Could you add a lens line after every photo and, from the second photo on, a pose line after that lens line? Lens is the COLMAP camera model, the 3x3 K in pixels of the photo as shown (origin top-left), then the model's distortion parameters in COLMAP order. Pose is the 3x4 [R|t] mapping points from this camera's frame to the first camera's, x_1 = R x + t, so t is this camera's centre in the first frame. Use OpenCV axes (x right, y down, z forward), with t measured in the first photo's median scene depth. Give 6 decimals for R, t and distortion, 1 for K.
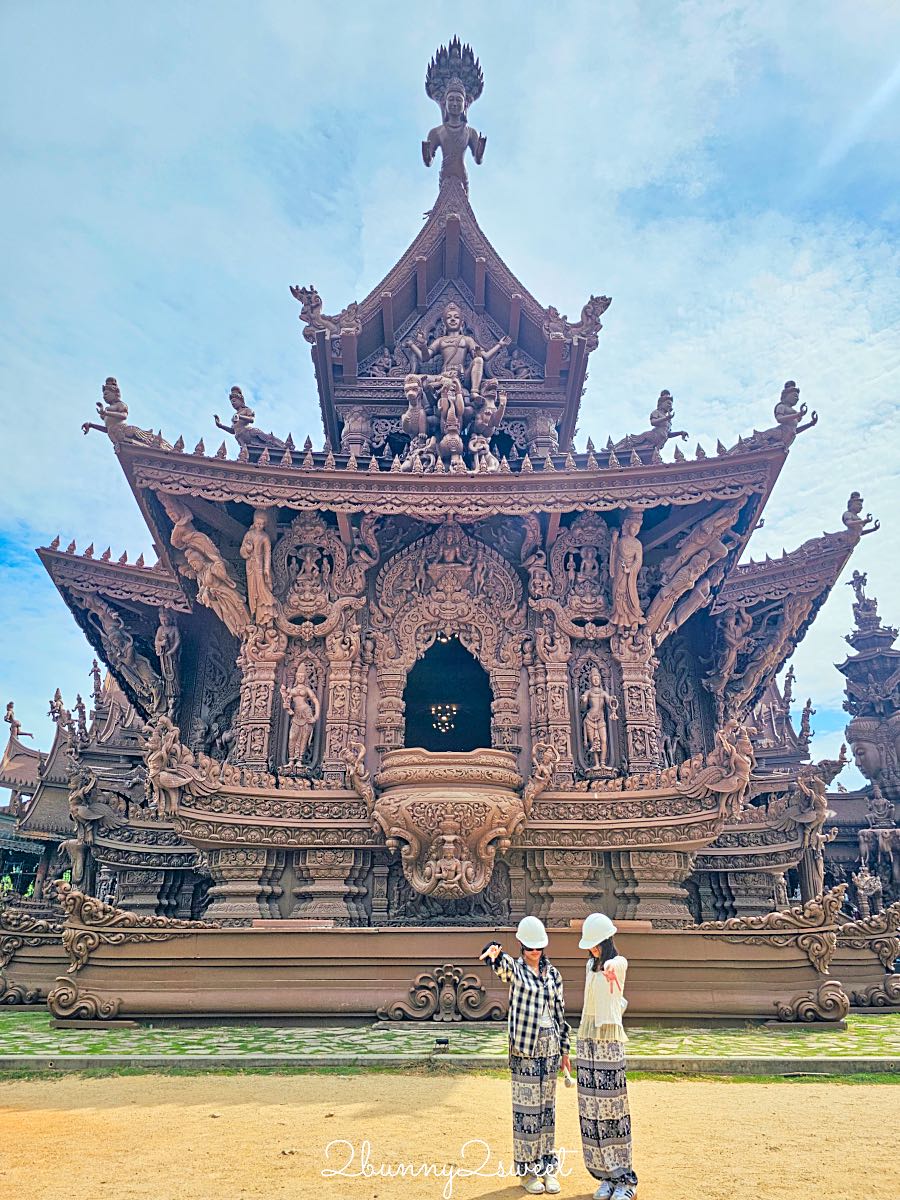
lens RADIAL K [[800.8, 0, 450.0], [0, 800.8, 600.0], [0, 0, 1]] dist [0.050849, -0.061266]
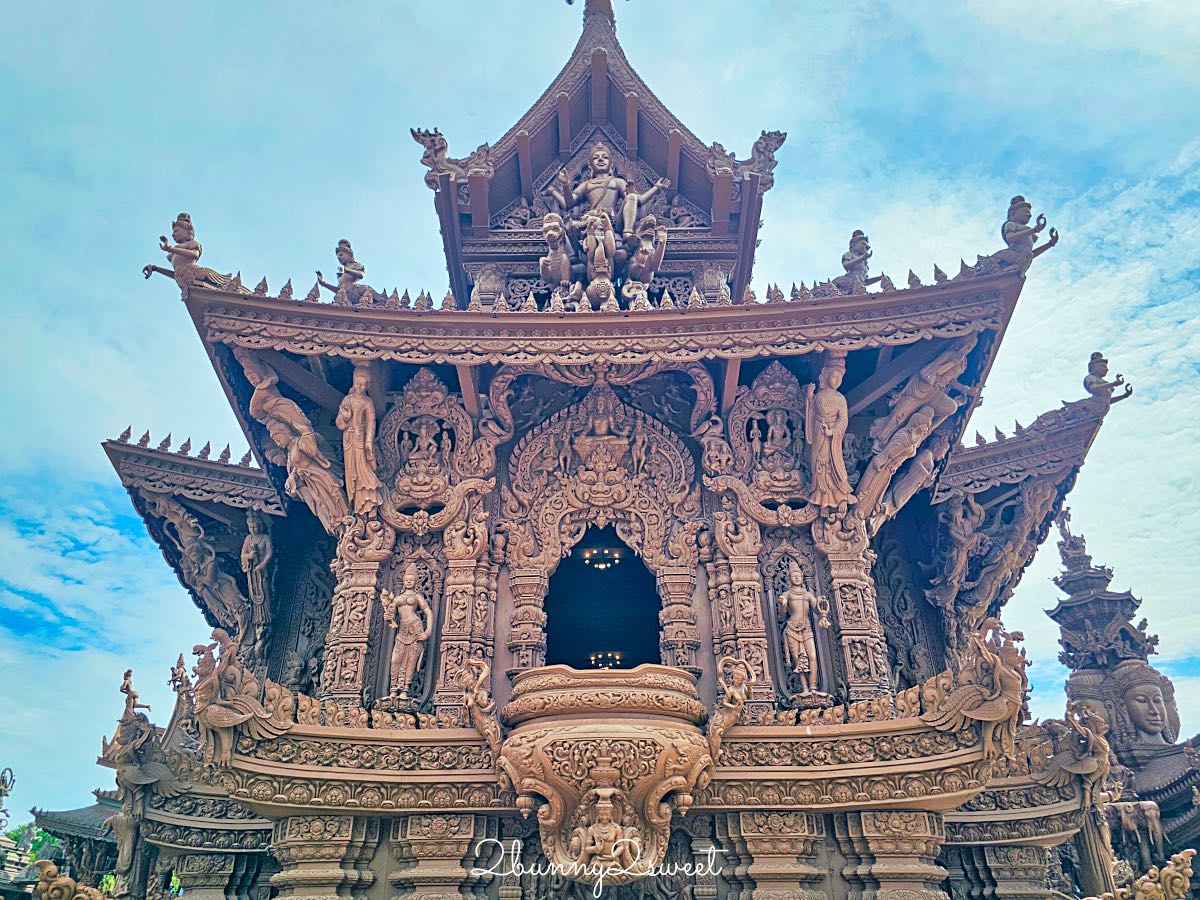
lens RADIAL K [[800.8, 0, 599.6], [0, 800.8, 454.6], [0, 0, 1]] dist [0.050849, -0.061266]
pose [[0.999605, -0.021988, -0.017526, 0.011293], [0.019112, 0.988484, -0.150112, 0.093398], [0.020625, 0.149718, 0.988514, 0.219899]]
